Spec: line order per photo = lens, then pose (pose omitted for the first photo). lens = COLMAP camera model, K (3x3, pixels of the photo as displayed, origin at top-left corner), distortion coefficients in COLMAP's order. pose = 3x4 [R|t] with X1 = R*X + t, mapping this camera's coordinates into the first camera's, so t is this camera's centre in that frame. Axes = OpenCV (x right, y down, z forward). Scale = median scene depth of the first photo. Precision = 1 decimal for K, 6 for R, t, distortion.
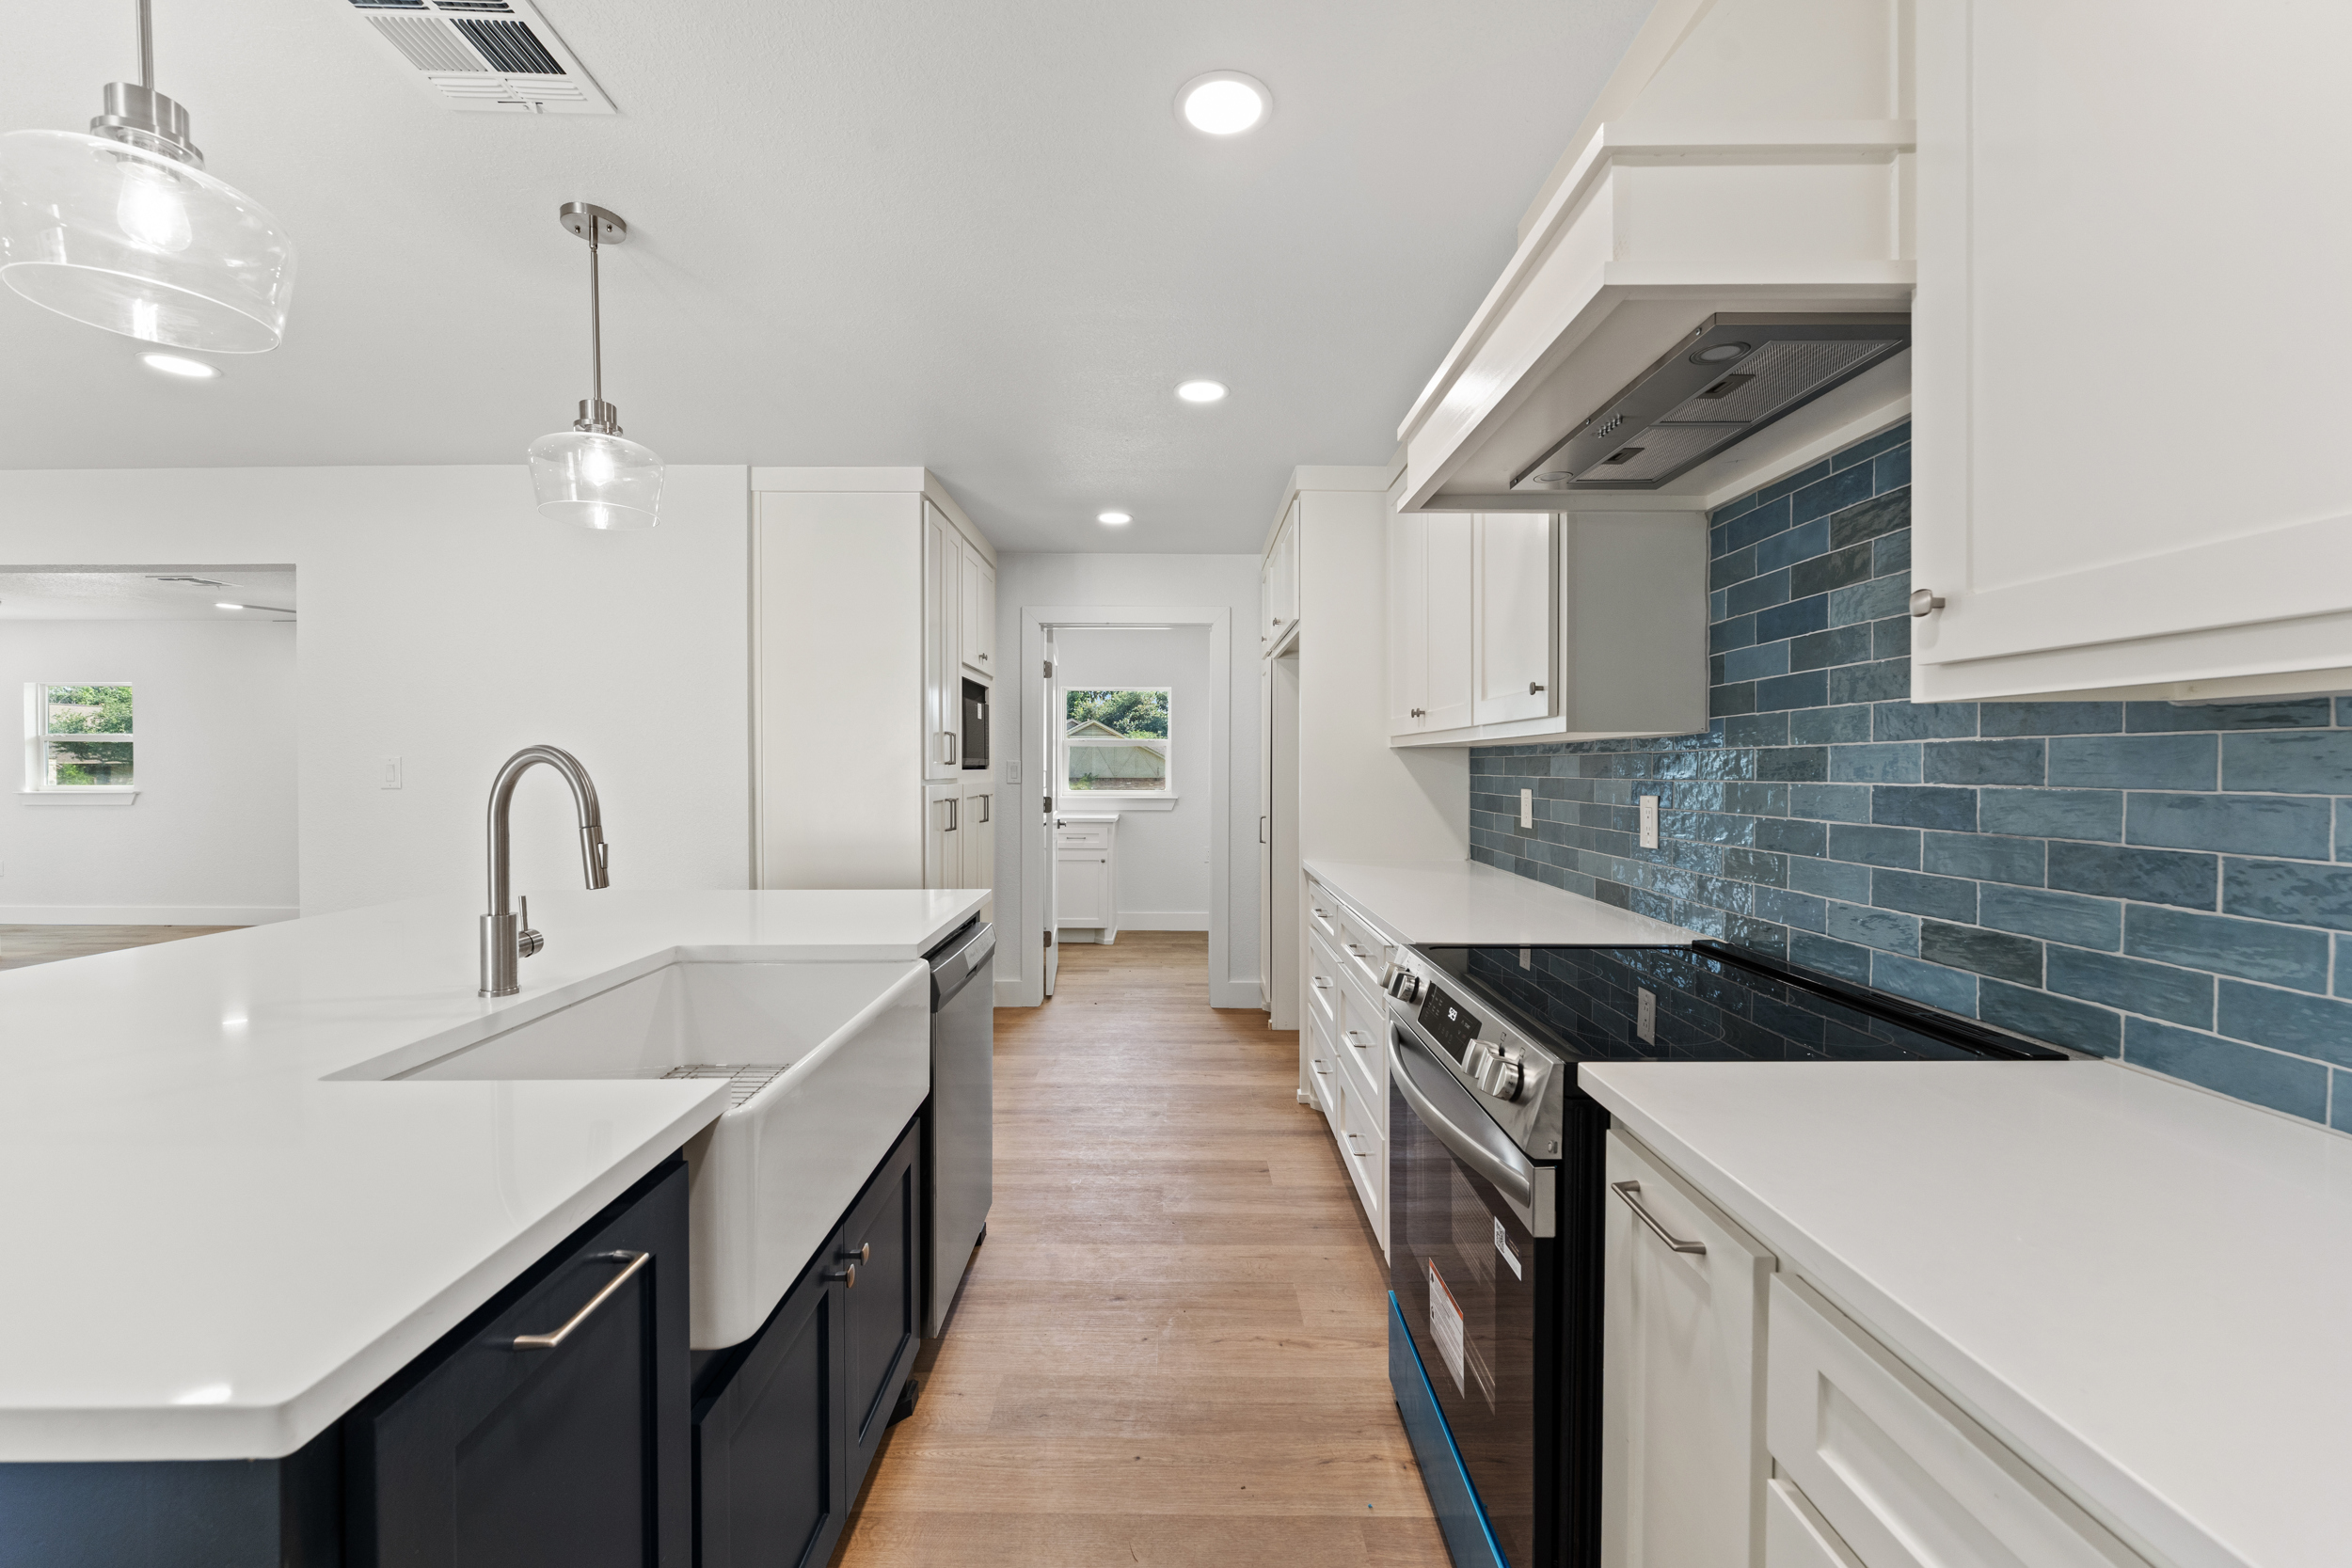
lens RADIAL K [[950.8, 0, 1172.5], [0, 950.8, 783.8], [0, 0, 1]] dist [0.003098, 0.000104]
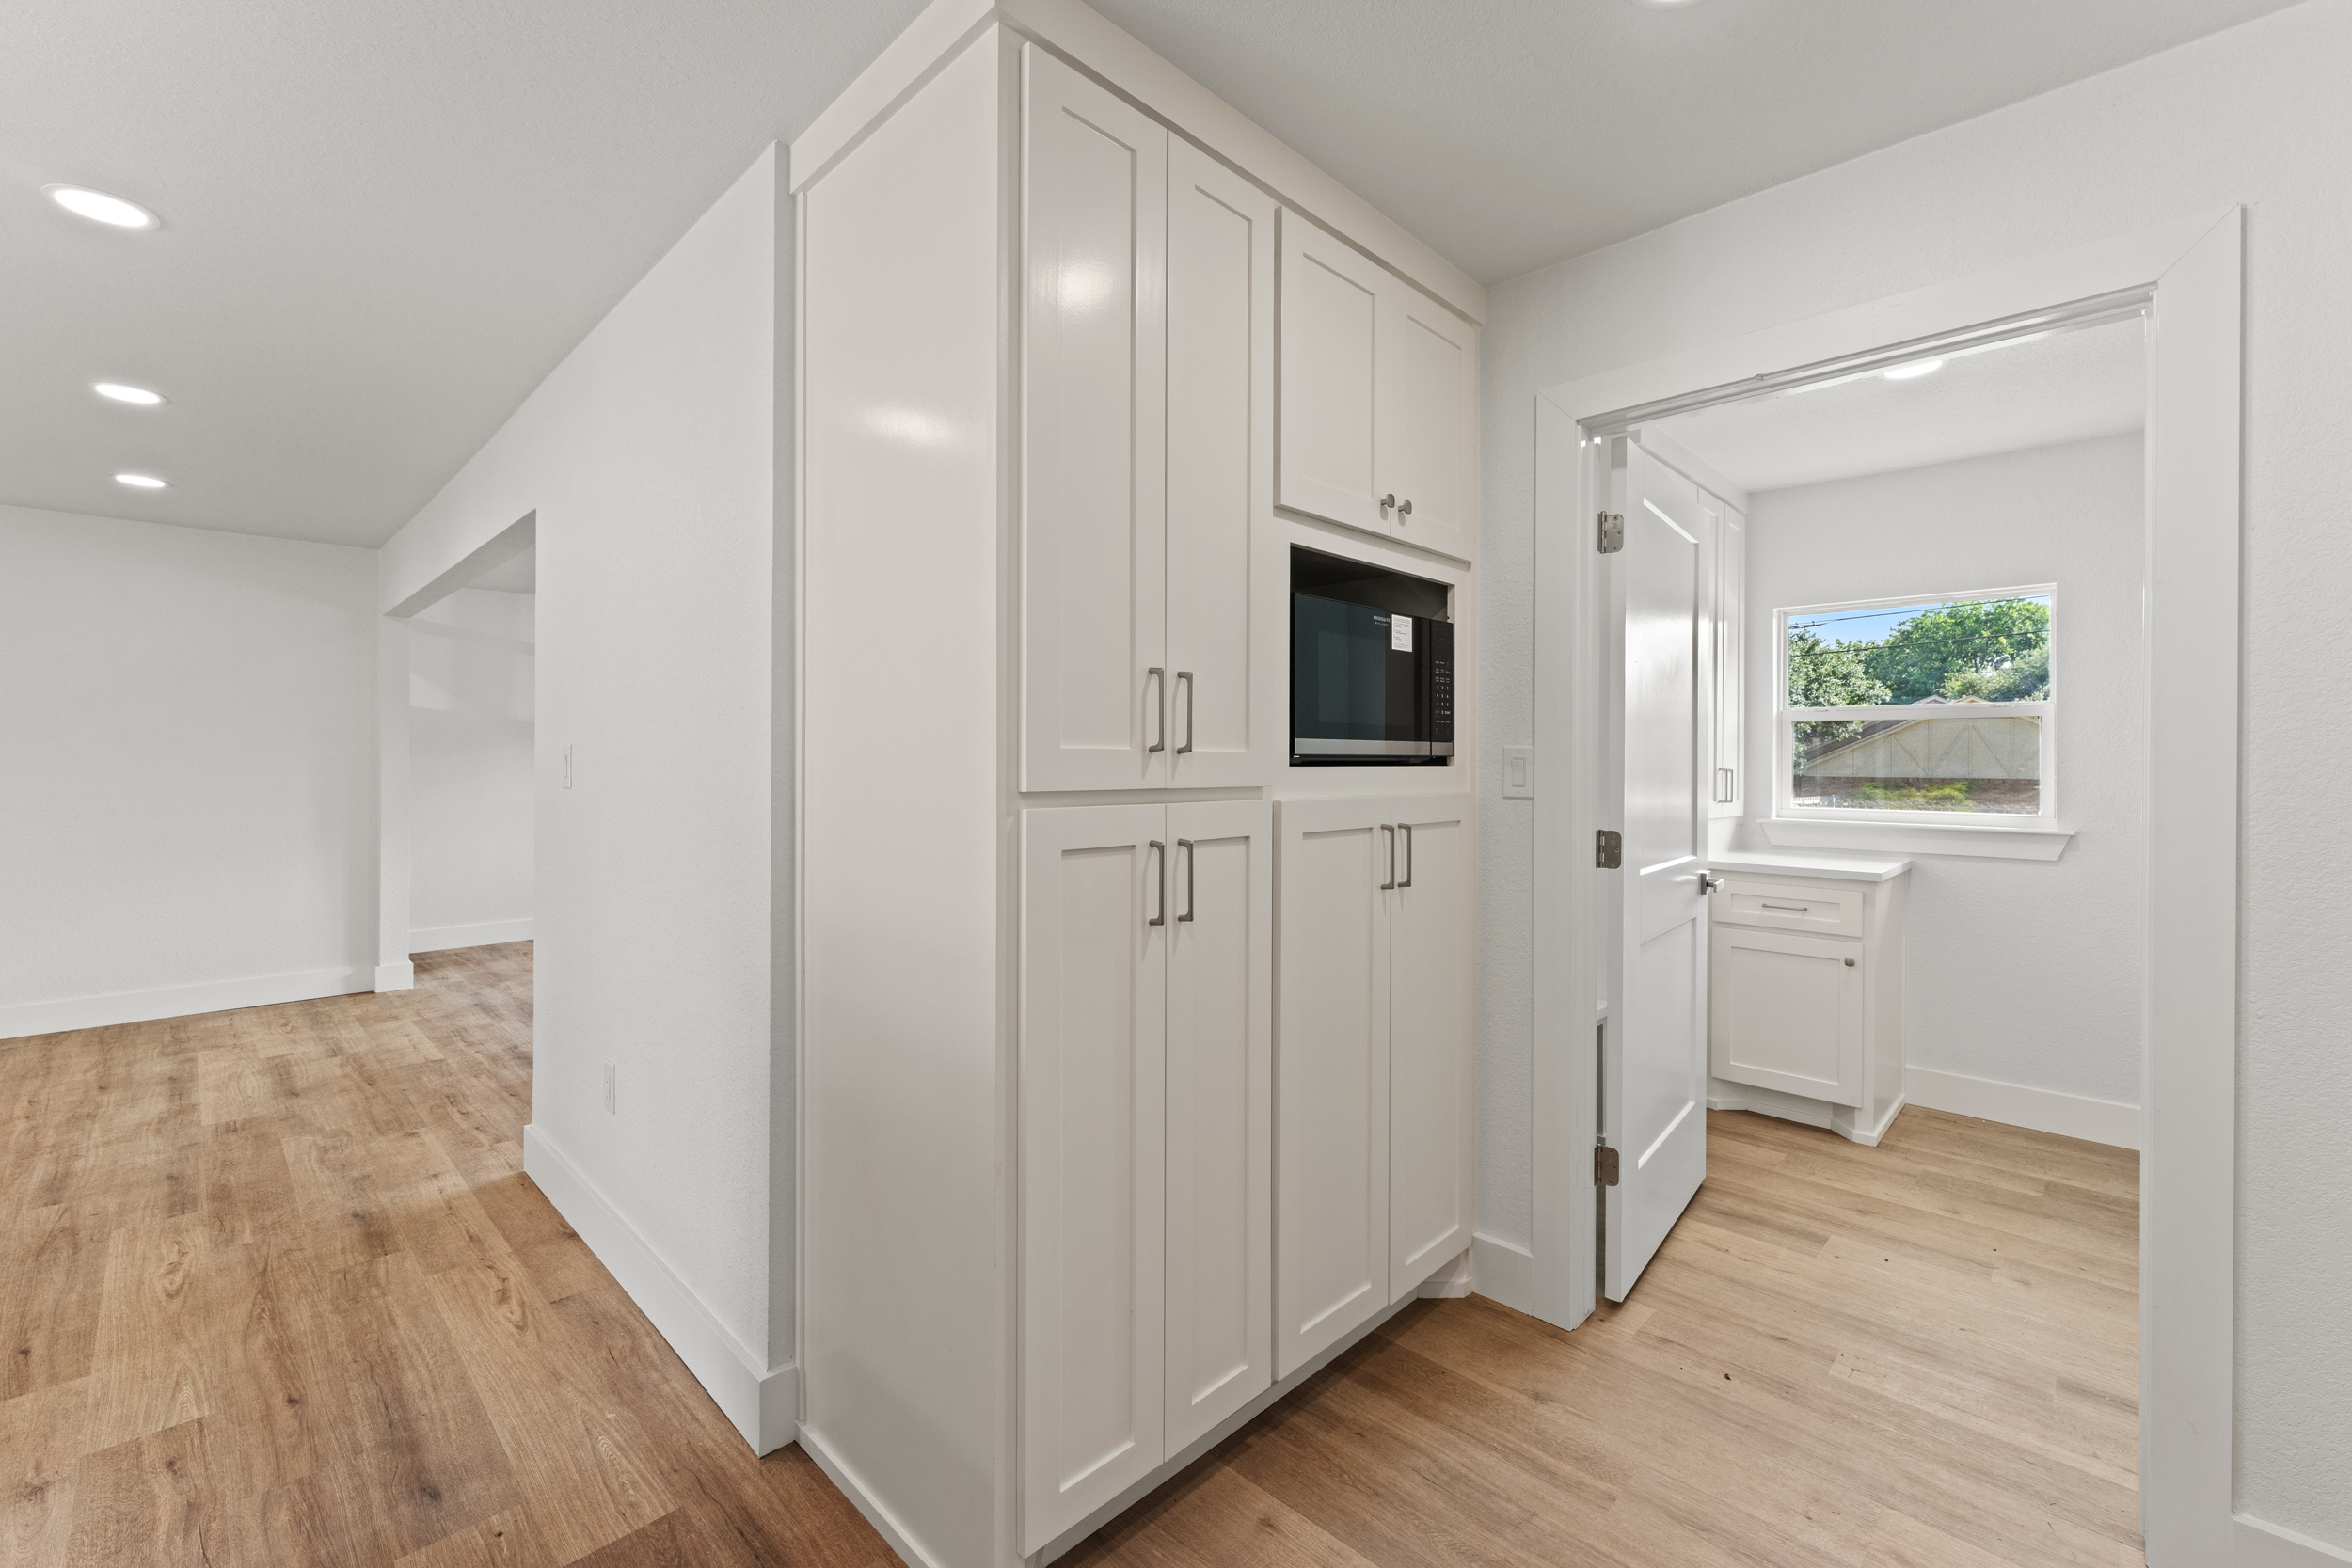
lens RADIAL K [[950.8, 0, 1187.6], [0, 950.8, 765.2], [0, 0, 1]] dist [0.003098, 0.000104]
pose [[0.707402, 0.001094, -0.706810, 0.034908], [-0.011452, 0.999885, -0.009914, -0.009241], [0.706718, 0.015108, 0.707334, 0.572572]]
